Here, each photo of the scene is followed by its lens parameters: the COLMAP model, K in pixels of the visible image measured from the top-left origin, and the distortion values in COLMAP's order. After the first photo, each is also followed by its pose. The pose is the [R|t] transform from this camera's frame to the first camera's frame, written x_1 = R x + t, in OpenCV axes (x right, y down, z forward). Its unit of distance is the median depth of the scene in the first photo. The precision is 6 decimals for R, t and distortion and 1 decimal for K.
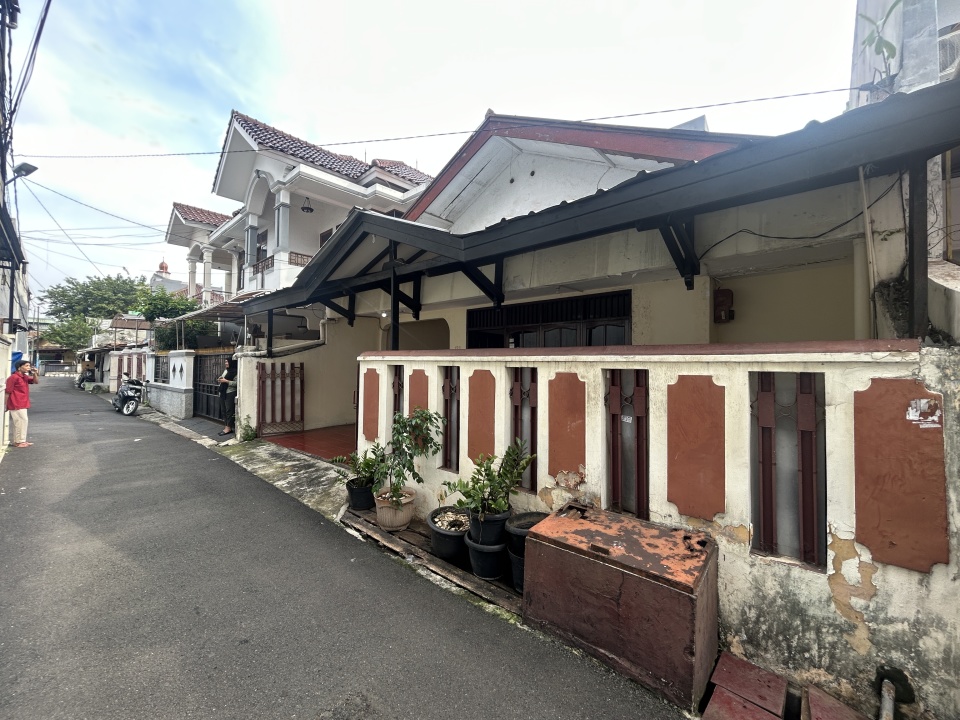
lens RADIAL K [[390.6, 0, 477.1], [0, 390.6, 359.1], [0, 0, 1]] dist [0.001266, 0.000300]
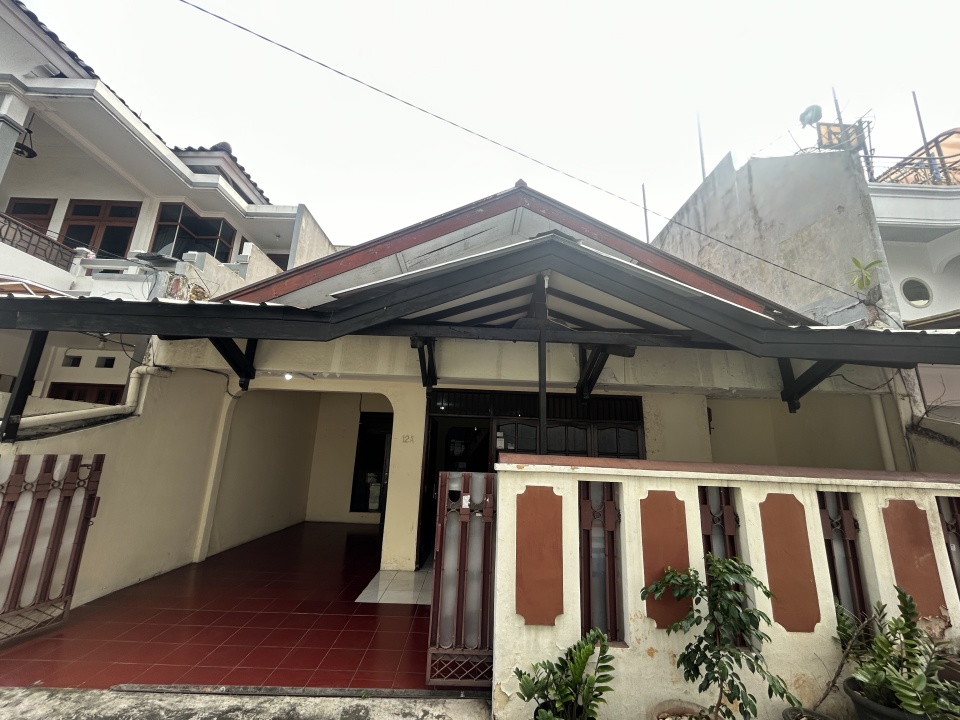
lens RADIAL K [[390.6, 0, 477.1], [0, 390.6, 359.1], [0, 0, 1]] dist [0.001266, 0.000300]
pose [[0.730262, 0.178460, 0.659446, -0.961572], [-0.040917, 0.974970, -0.218537, -0.038546], [-0.681940, 0.132607, 0.719286, 0.775836]]
